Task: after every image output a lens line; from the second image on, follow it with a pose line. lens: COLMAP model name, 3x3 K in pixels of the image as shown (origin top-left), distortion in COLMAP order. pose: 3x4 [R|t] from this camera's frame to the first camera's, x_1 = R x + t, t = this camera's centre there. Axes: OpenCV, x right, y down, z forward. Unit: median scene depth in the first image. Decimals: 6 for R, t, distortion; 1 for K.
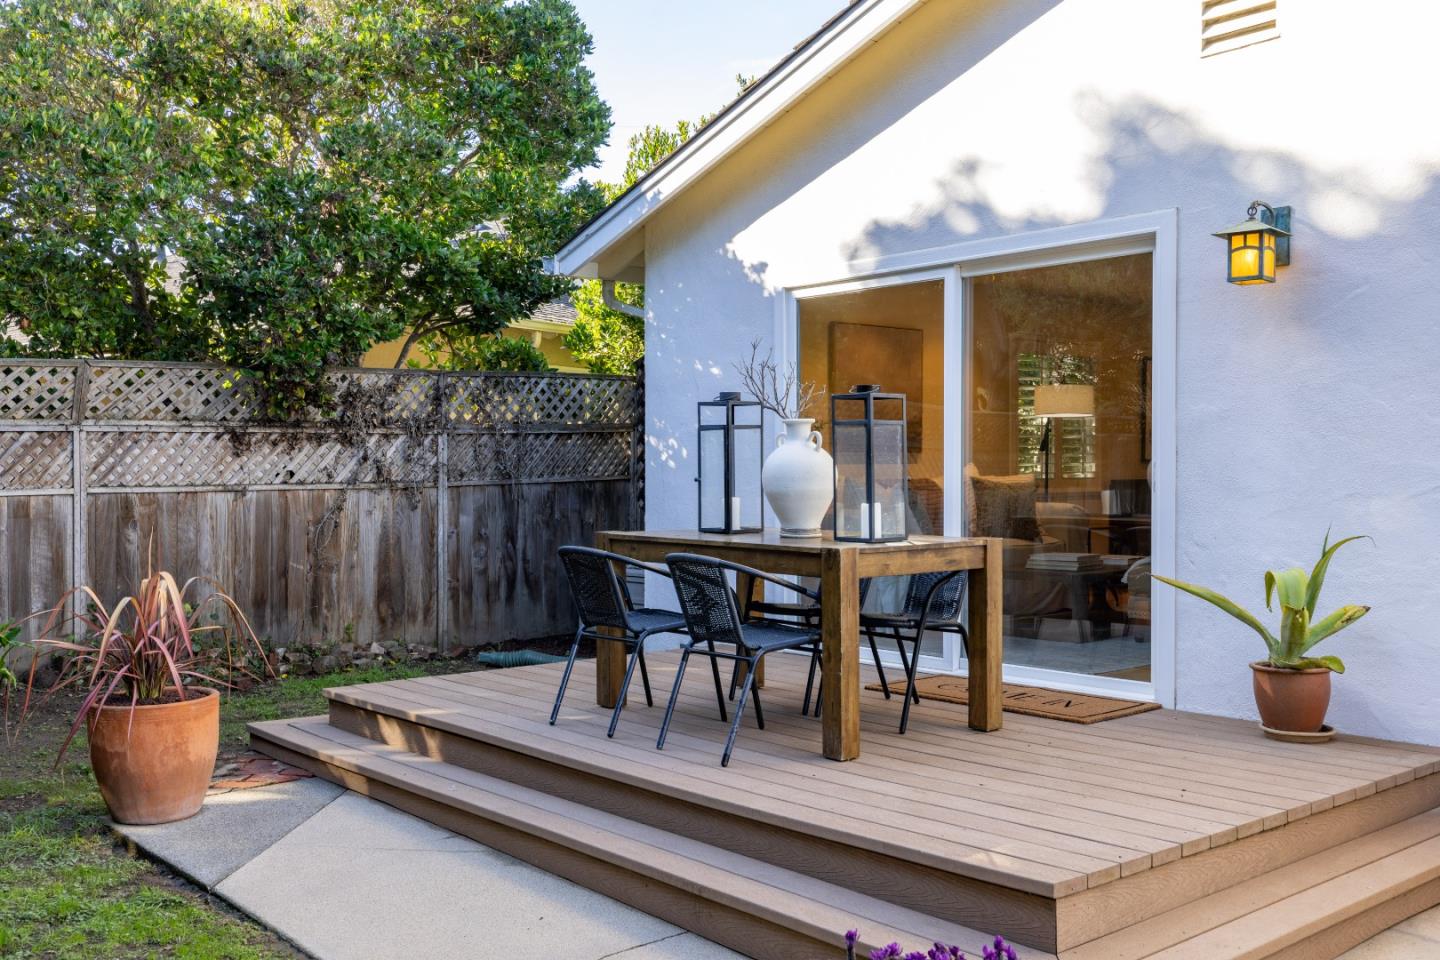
lens RADIAL K [[1365.5, 0, 720.0], [0, 1365.5, 480.0], [0, 0, 1]] dist [0.011409, 0.007540]
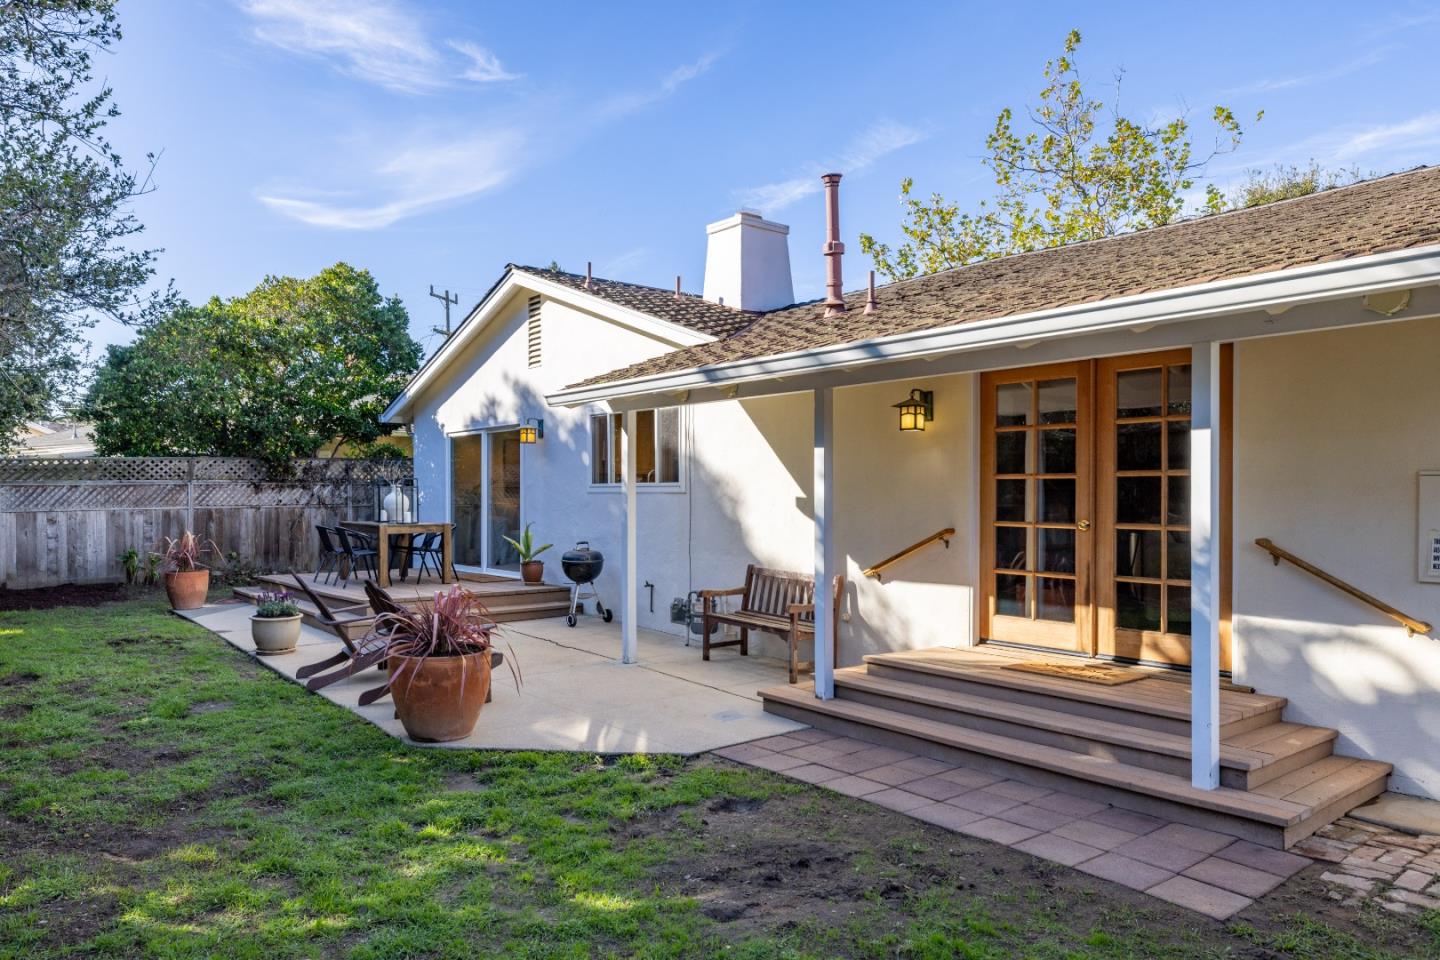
lens RADIAL K [[939.8, 0, 697.9], [0, 939.8, 497.0], [0, 0, 1]] dist [0.019361, 0.000853]
pose [[0.999525, 0.004375, -0.030498, 0.518368], [-0.004587, 0.999966, -0.006883, -0.003777], [0.030467, 0.007019, 0.999511, -0.718629]]
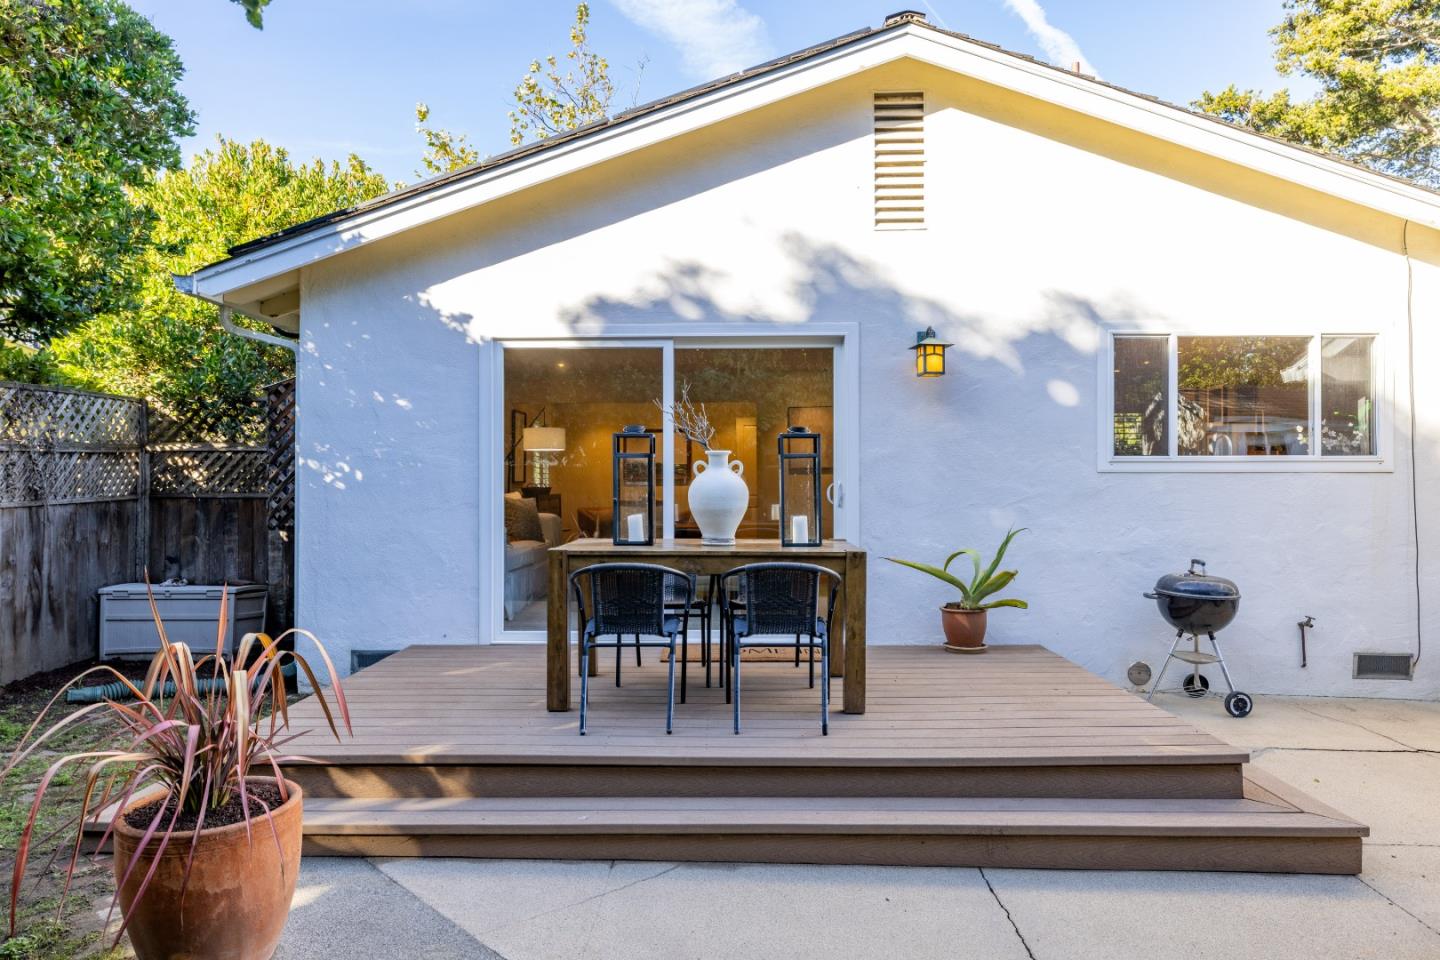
lens RADIAL K [[910.7, 0, 720.0], [0, 910.7, 480.0], [0, 0, 1]] dist [0.003953, 0.001243]
pose [[0.670922, 0.003348, 0.741521, -0.356382], [0.006611, 0.999923, -0.010496, -0.006042], [-0.741499, 0.011944, 0.670848, 0.277190]]
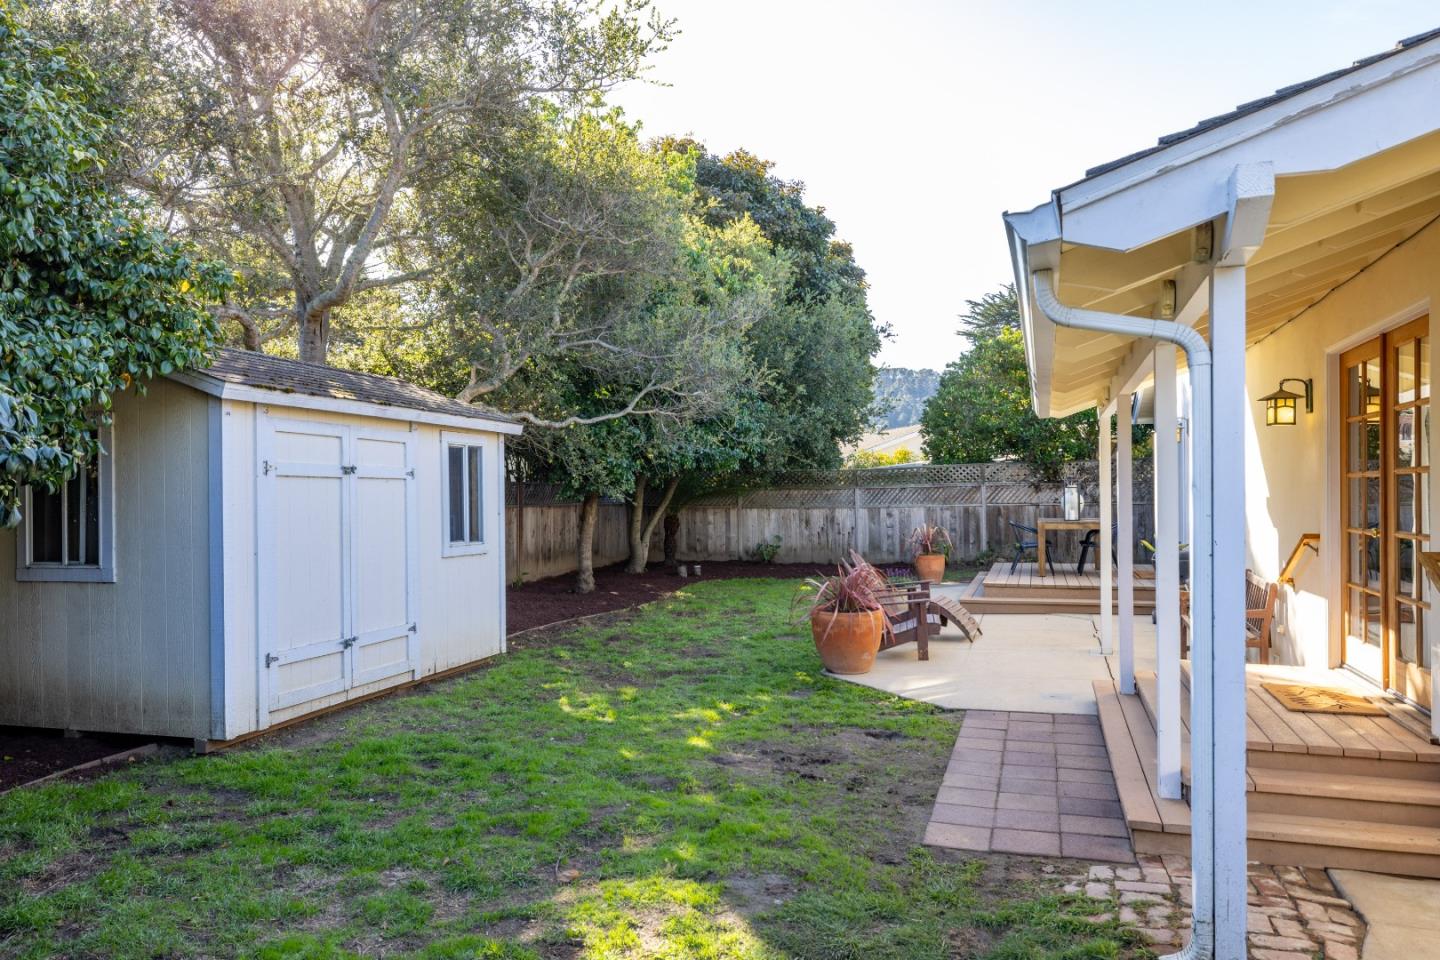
lens RADIAL K [[1004.4, 0, 720.0], [0, 1004.4, 480.0], [0, 0, 1]] dist [0.000416, 0.000448]
pose [[0.525531, -0.012065, -0.850689, 1.110139], [-0.001683, 0.999883, -0.015221, -0.012230], [0.850773, 0.009431, 0.525449, -0.682604]]
